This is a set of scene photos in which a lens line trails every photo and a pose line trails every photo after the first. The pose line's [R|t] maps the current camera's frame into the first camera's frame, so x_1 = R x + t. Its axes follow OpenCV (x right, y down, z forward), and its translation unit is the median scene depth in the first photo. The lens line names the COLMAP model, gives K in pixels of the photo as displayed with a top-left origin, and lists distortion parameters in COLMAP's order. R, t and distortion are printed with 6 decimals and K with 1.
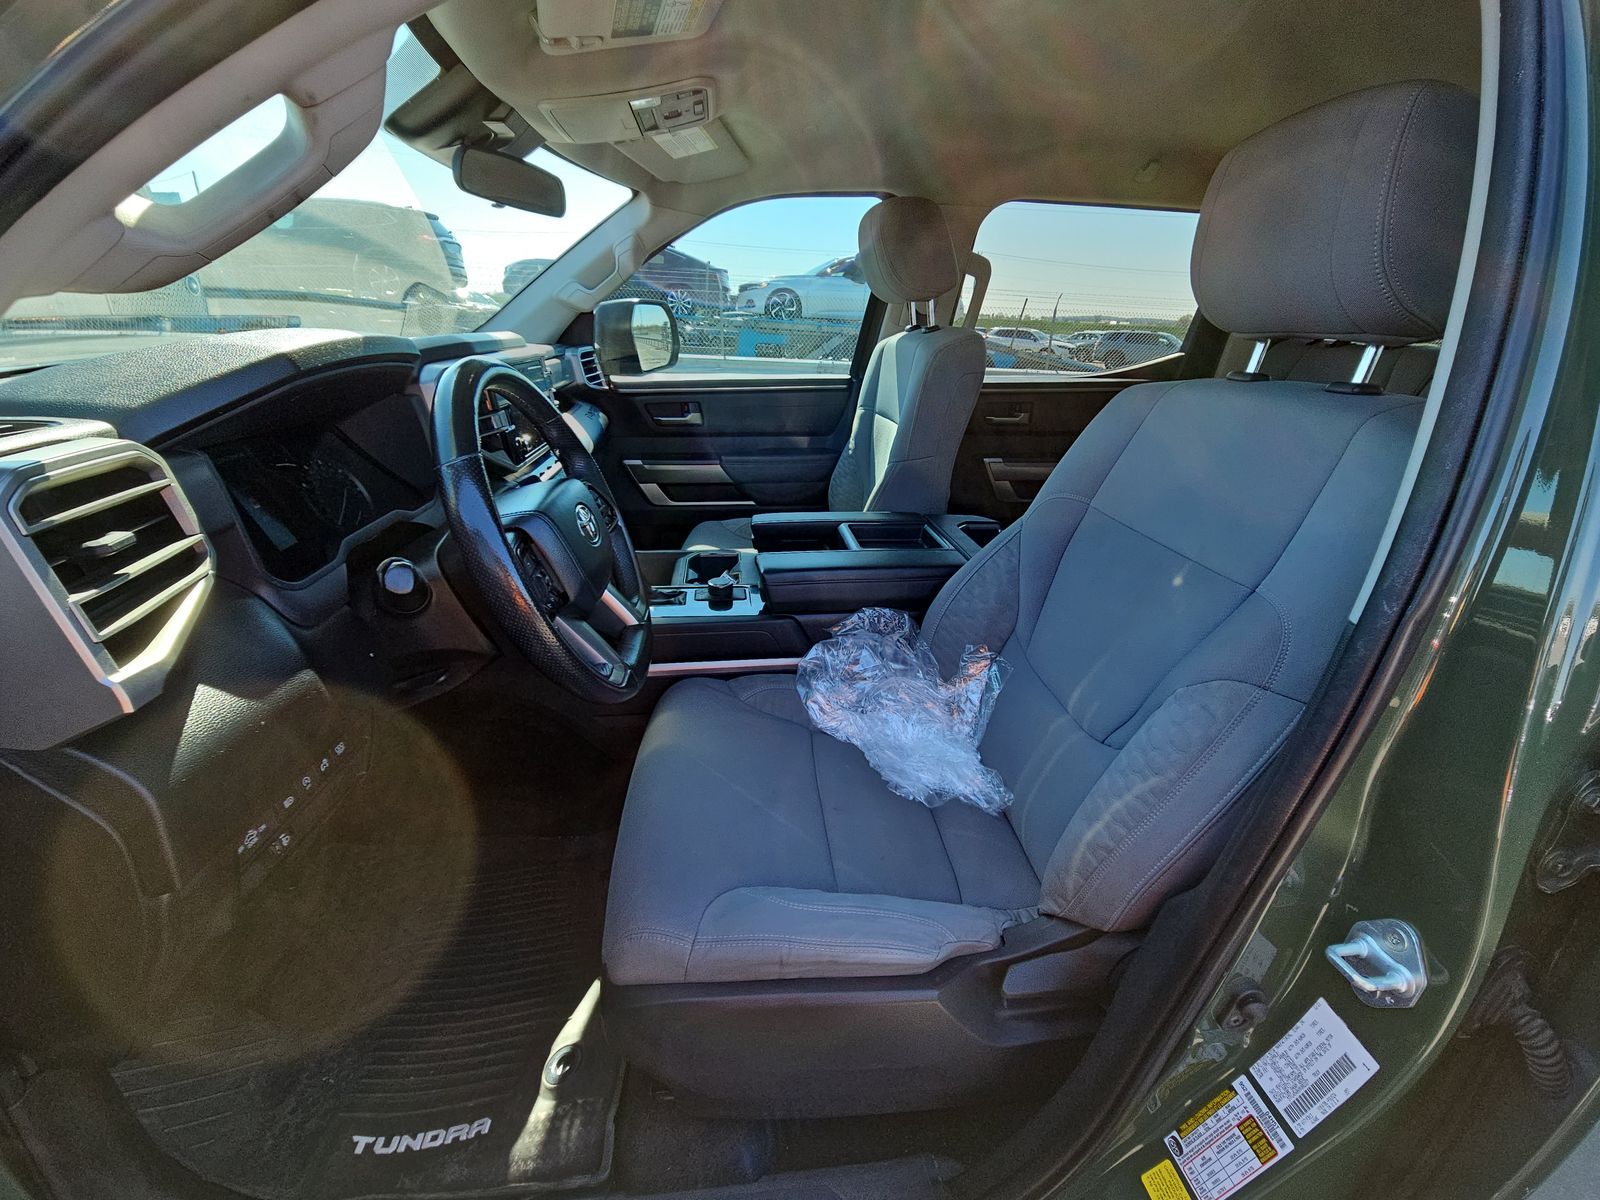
lens RADIAL K [[641.2, 0, 801.2], [0, 641.2, 594.0], [0, 0, 1]] dist [0.027976, -0.019320]
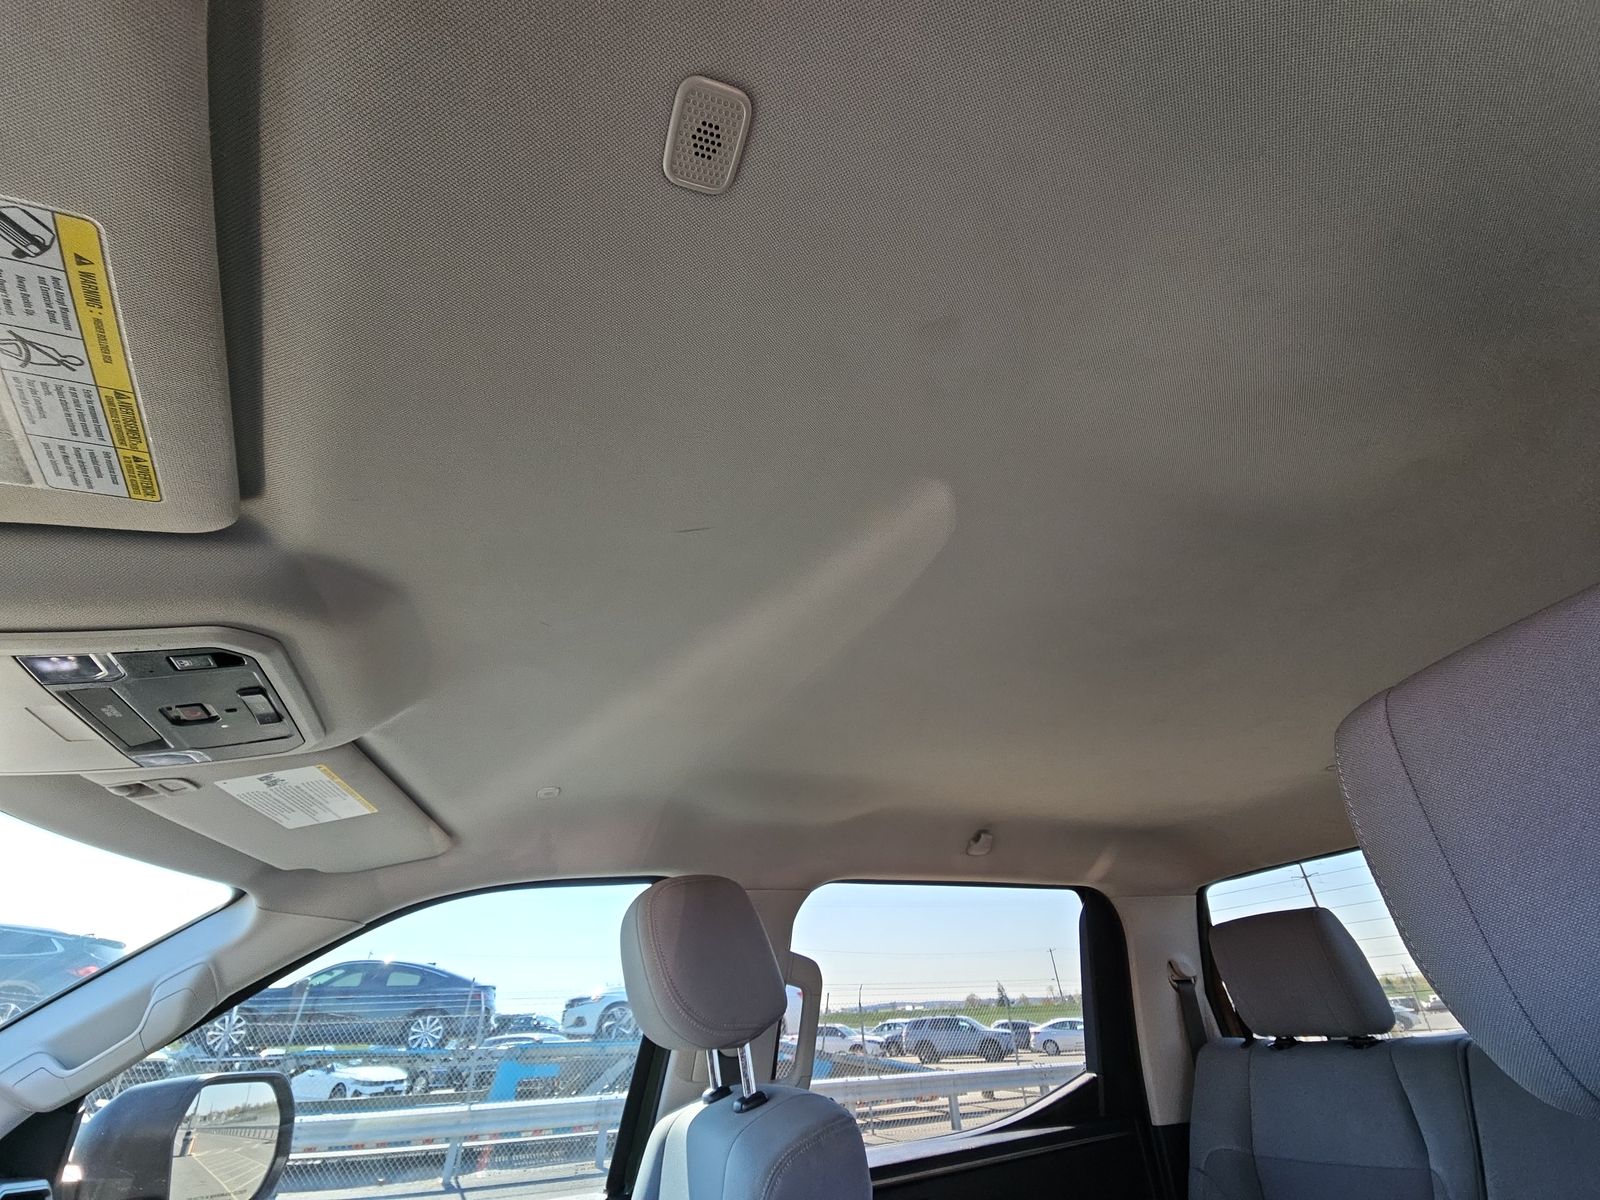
lens RADIAL K [[641.2, 0, 801.2], [0, 641.2, 594.0], [0, 0, 1]] dist [0.027976, -0.019320]
pose [[0.960046, 0.081950, 0.267573, 0.055867], [0.179323, 0.553891, -0.813049, -0.178701], [-0.214836, 0.828546, 0.517065, 0.324187]]
